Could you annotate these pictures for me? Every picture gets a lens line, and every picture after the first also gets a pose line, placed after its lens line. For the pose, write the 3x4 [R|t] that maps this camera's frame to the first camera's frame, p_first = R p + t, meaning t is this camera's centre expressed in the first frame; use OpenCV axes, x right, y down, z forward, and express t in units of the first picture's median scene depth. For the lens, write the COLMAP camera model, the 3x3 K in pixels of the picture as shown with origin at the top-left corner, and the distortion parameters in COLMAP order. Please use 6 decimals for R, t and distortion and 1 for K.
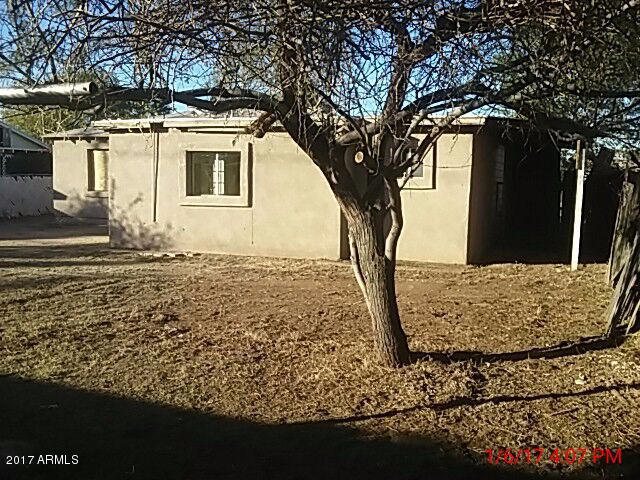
lens RADIAL K [[633.8, 0, 320.6], [0, 633.8, 239.5], [0, 0, 1]] dist [0.007227, 0.000000]
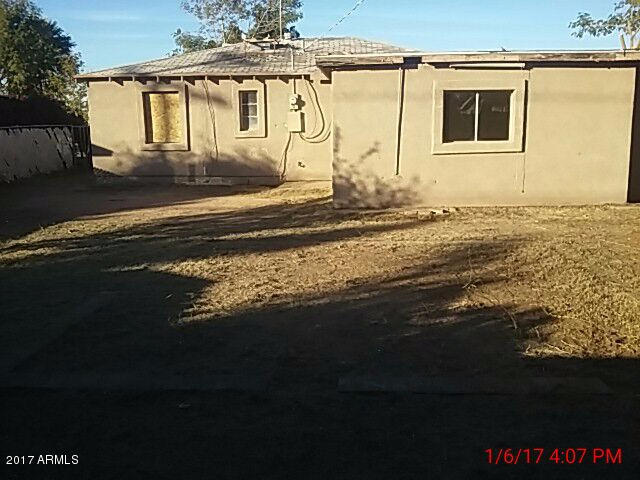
lens RADIAL K [[633.8, 0, 319.9], [0, 633.8, 240.5], [0, 0, 1]] dist [0.007227, 0.000000]
pose [[0.948725, -0.091482, 0.302577, -0.620507], [0.062069, 0.992485, 0.105454, -0.036840], [-0.309950, -0.081266, 0.947273, 0.207470]]
